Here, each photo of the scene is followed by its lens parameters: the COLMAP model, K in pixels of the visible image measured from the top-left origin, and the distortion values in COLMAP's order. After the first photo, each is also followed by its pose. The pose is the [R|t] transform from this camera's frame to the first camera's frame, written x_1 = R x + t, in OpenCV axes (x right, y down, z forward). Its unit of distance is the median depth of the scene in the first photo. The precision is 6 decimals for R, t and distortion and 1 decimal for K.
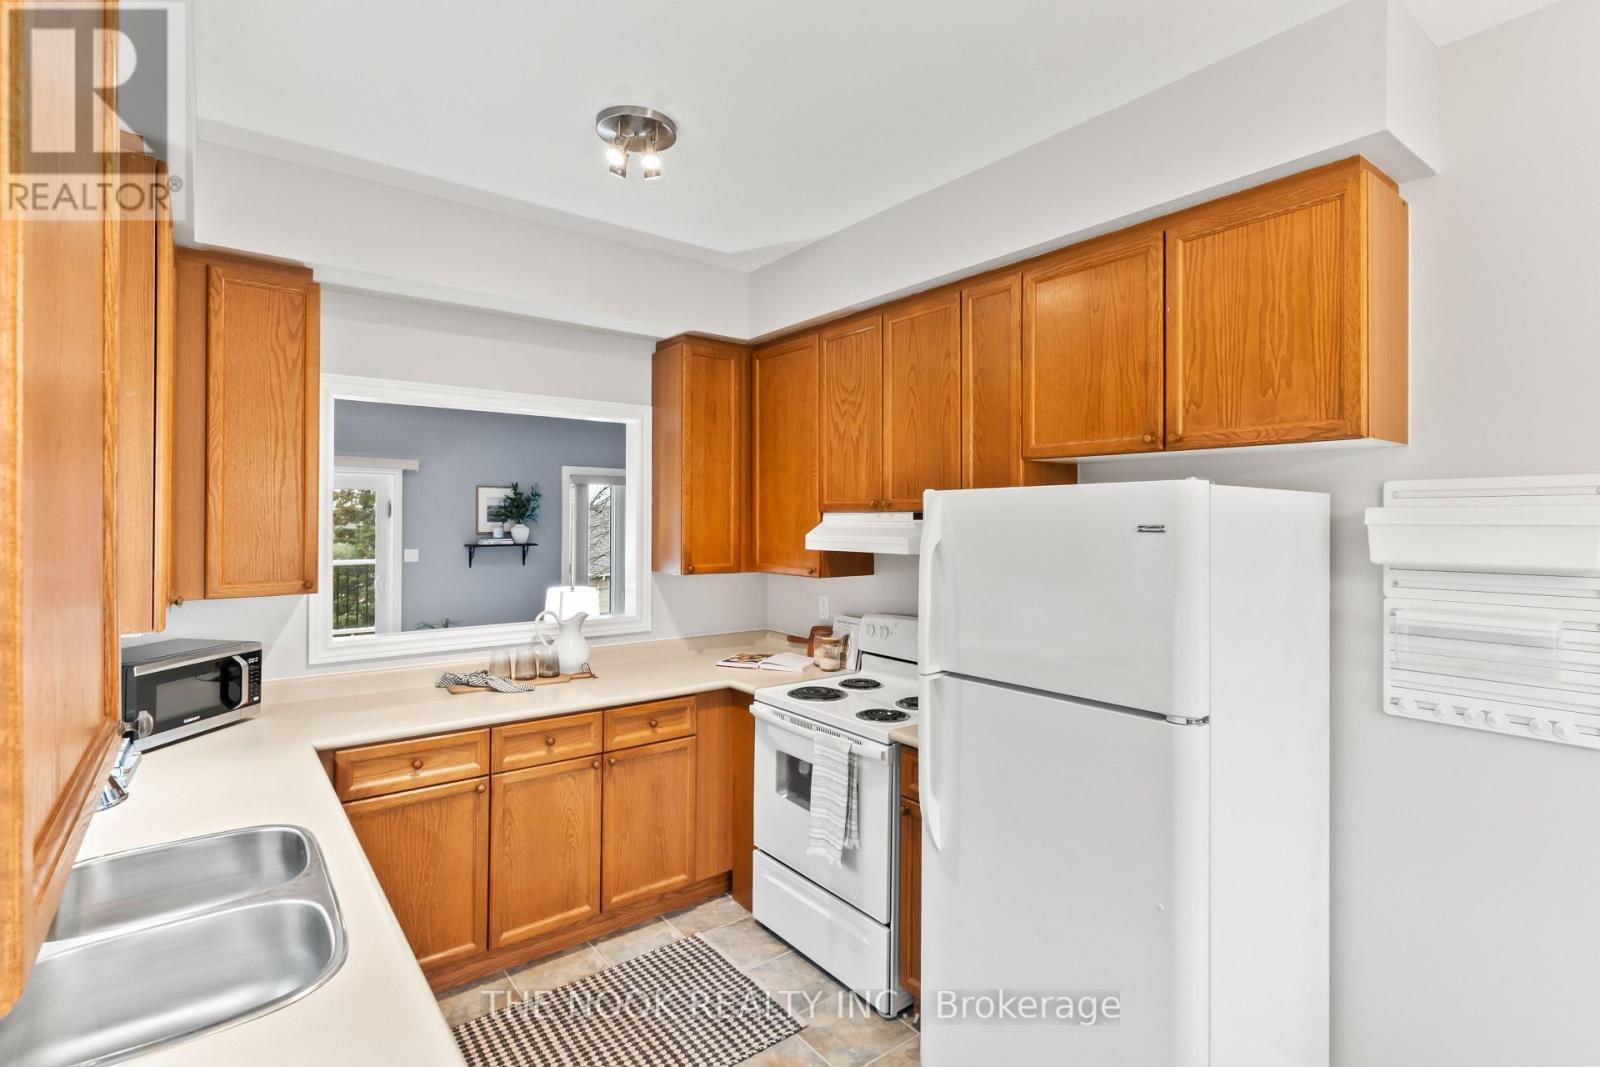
lens RADIAL K [[762.0, 0, 796.1], [0, 762.0, 518.0], [0, 0, 1]] dist [0.002737, -0.001276]
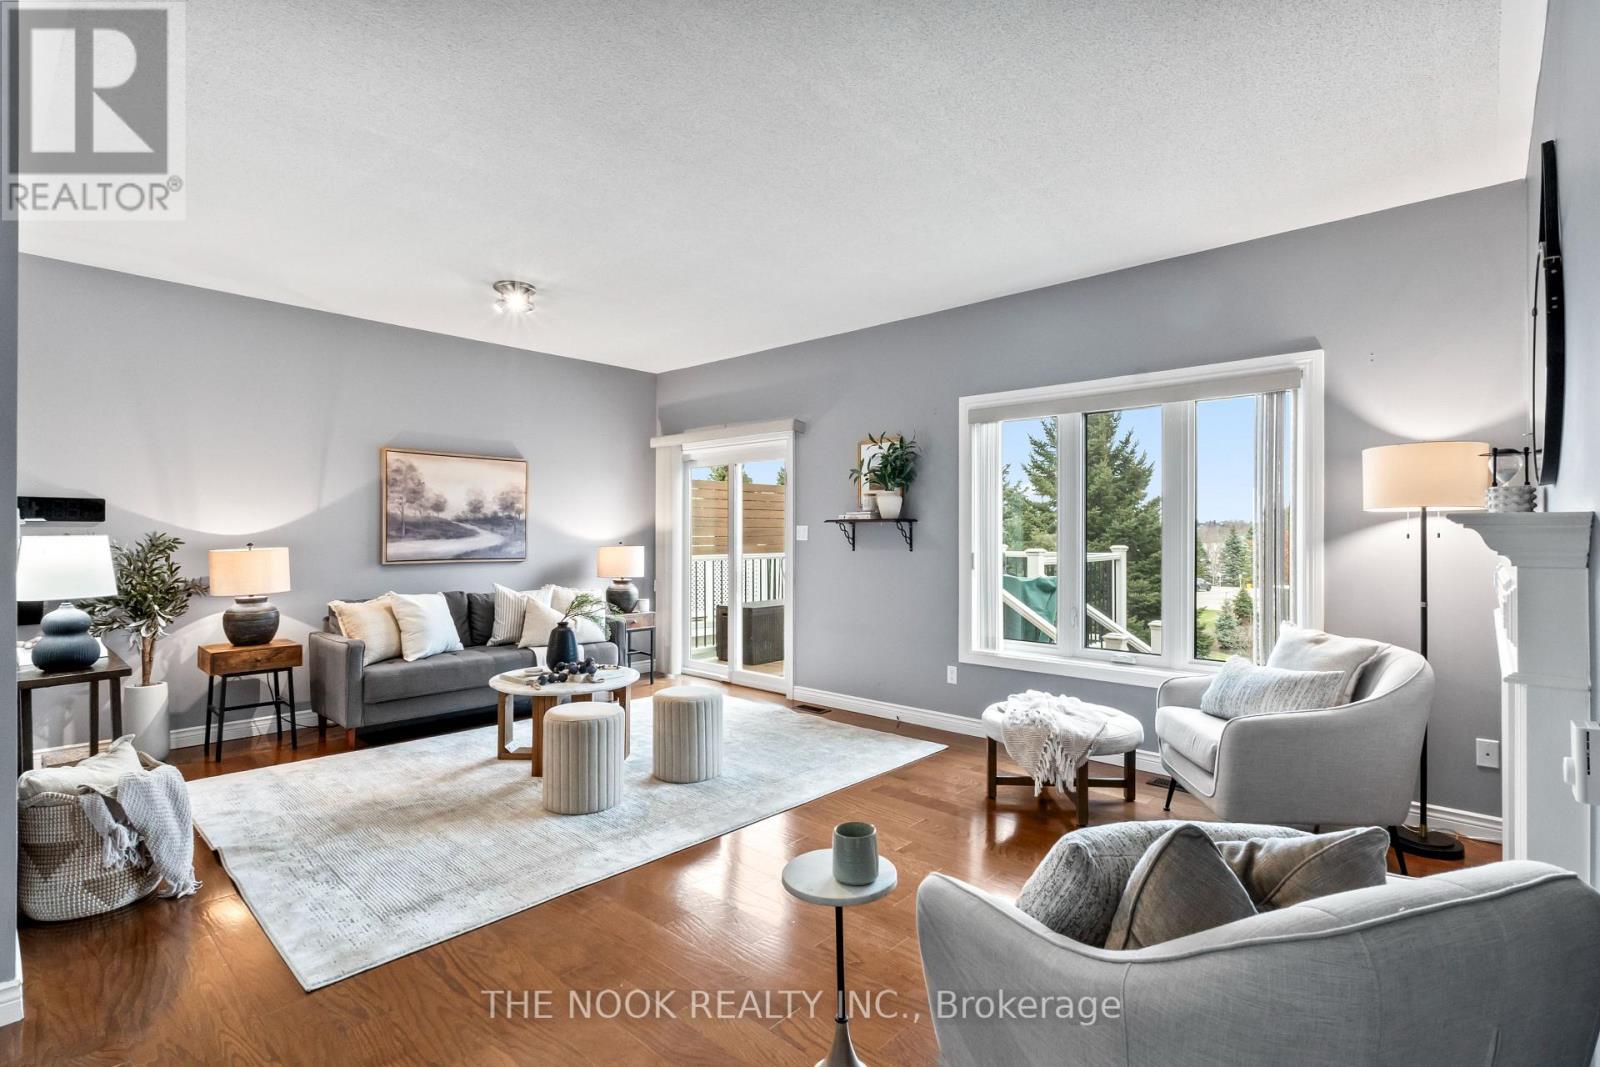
lens RADIAL K [[762.0, 0, 795.4], [0, 762.0, 531.3], [0, 0, 1]] dist [0.002737, -0.001276]
pose [[0.189287, 0.000170, -0.981922, 0.827137], [-0.002968, 0.999996, -0.000399, 0.123390], [0.981917, 0.002990, 0.189287, 2.108490]]
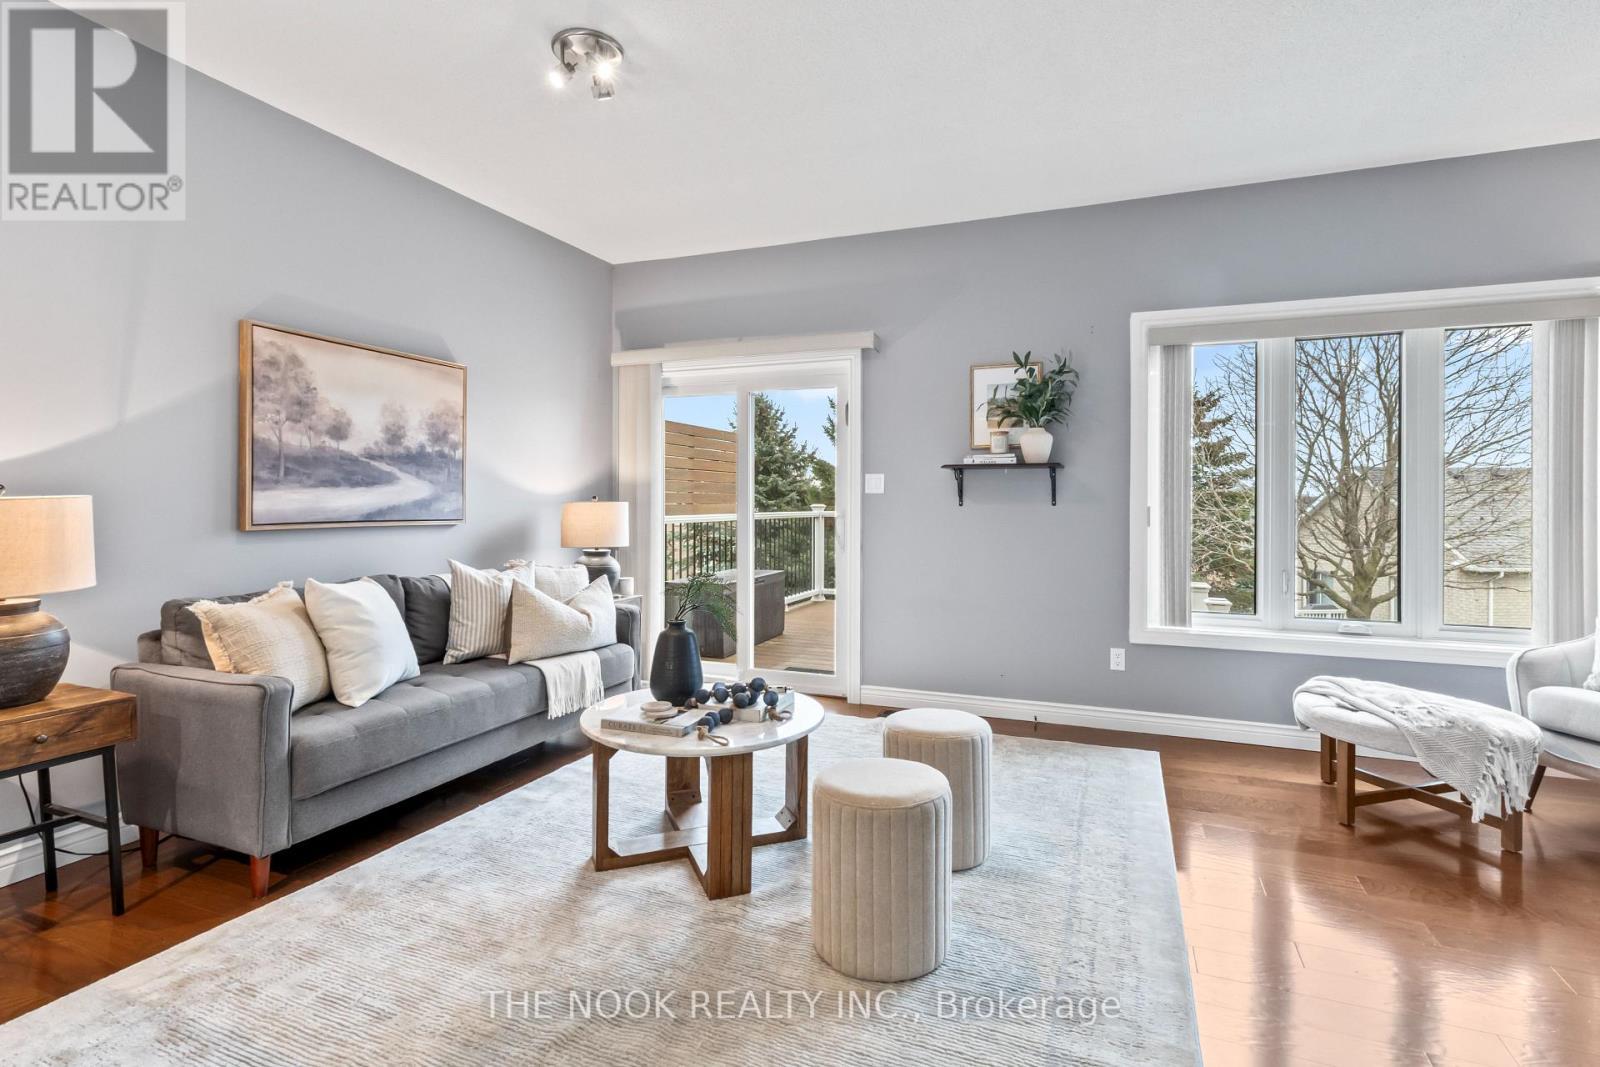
lens RADIAL K [[762.0, 0, 793.9], [0, 762.0, 506.8], [0, 0, 1]] dist [0.002737, -0.001276]
pose [[0.527909, 0.010964, -0.849230, 0.022512], [-0.006170, 0.999940, 0.009074, 0.163045], [0.849279, 0.000450, 0.527944, 1.522570]]
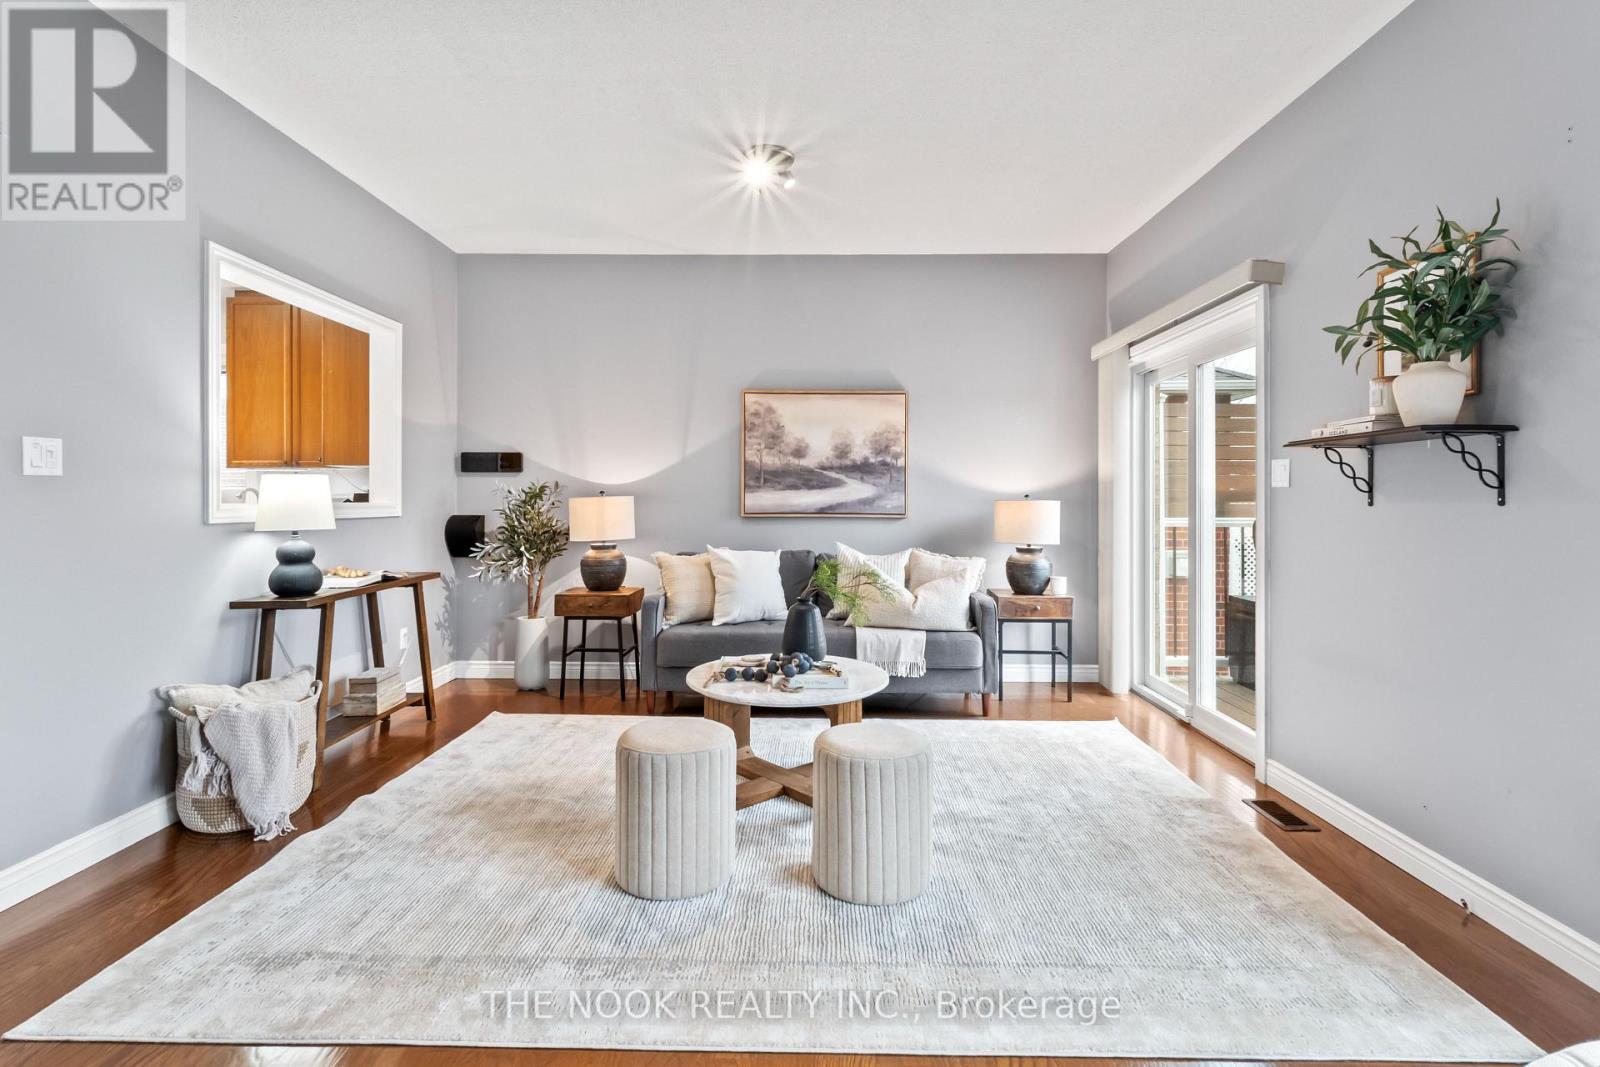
lens RADIAL K [[762.0, 0, 809.7], [0, 762.0, 504.1], [0, 0, 1]] dist [0.002737, -0.001276]
pose [[-0.597152, 0.004830, -0.802113, 0.048350], [-0.003416, 0.999957, 0.008565, 0.165427], [0.802121, 0.007854, -0.597110, 2.651114]]
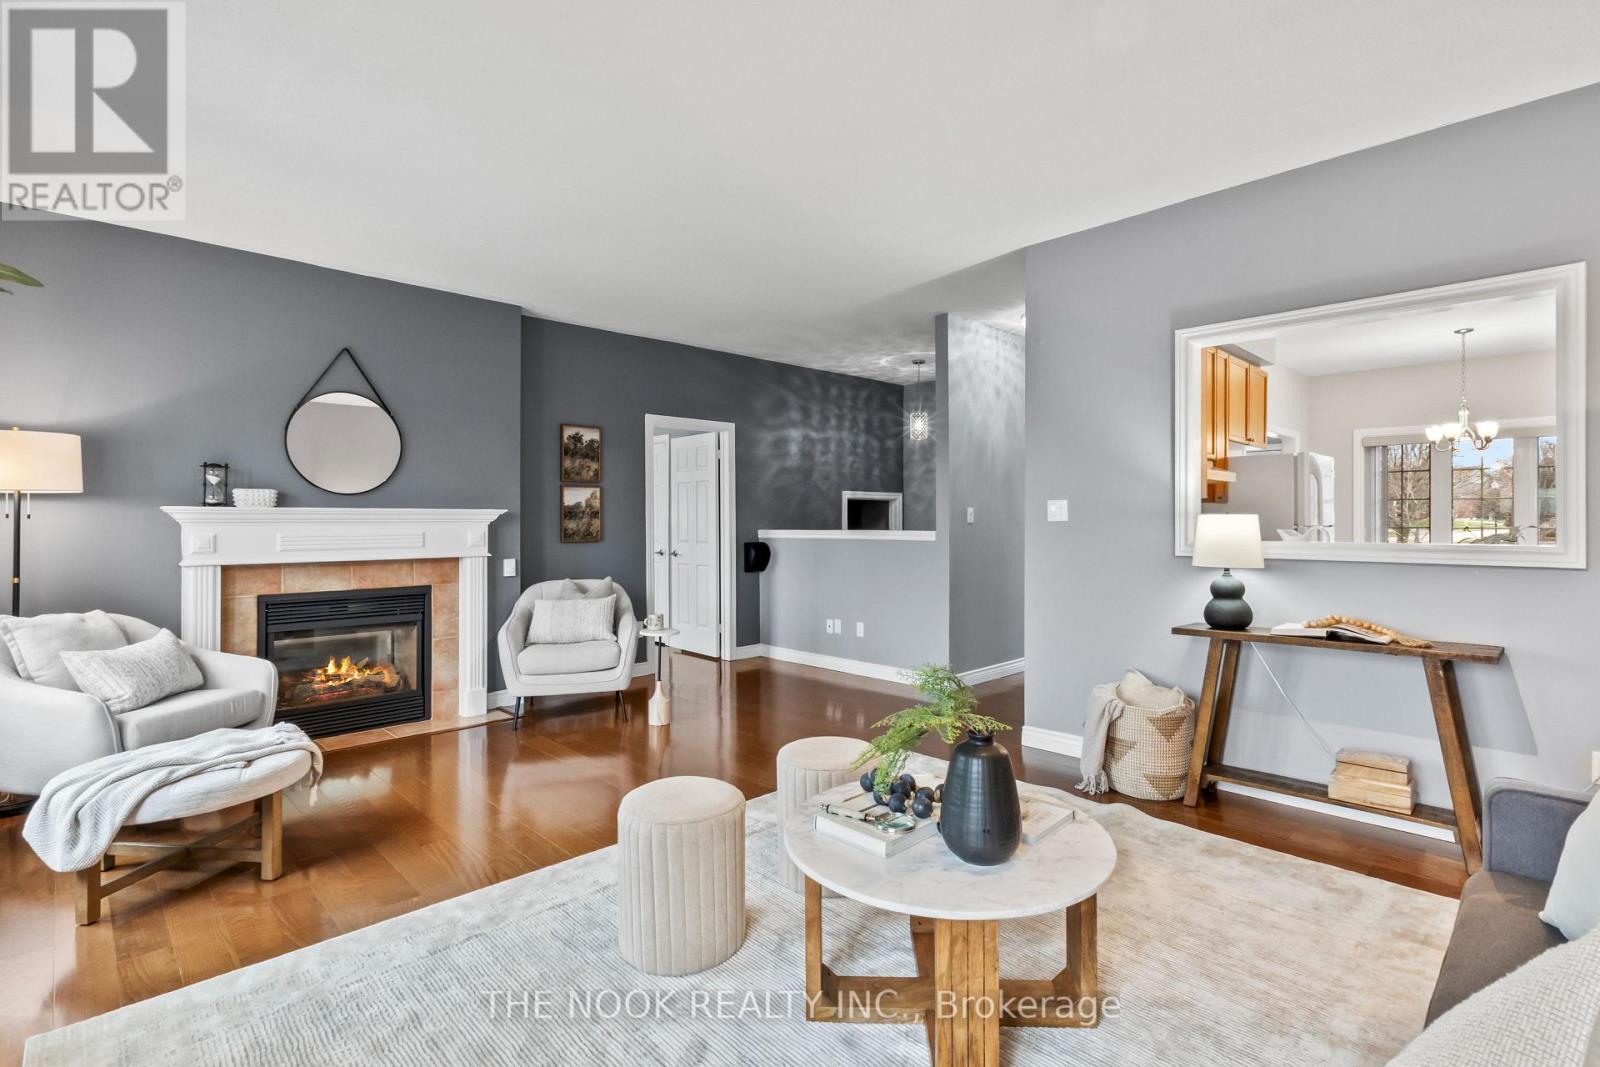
lens RADIAL K [[762.0, 0, 805.5], [0, 762.0, 521.3], [0, 0, 1]] dist [0.002737, -0.001276]
pose [[-0.117594, -0.002319, 0.993059, -1.506227], [0.004792, 0.999984, 0.002902, 0.137797], [-0.993050, 0.005100, -0.117582, 2.143527]]
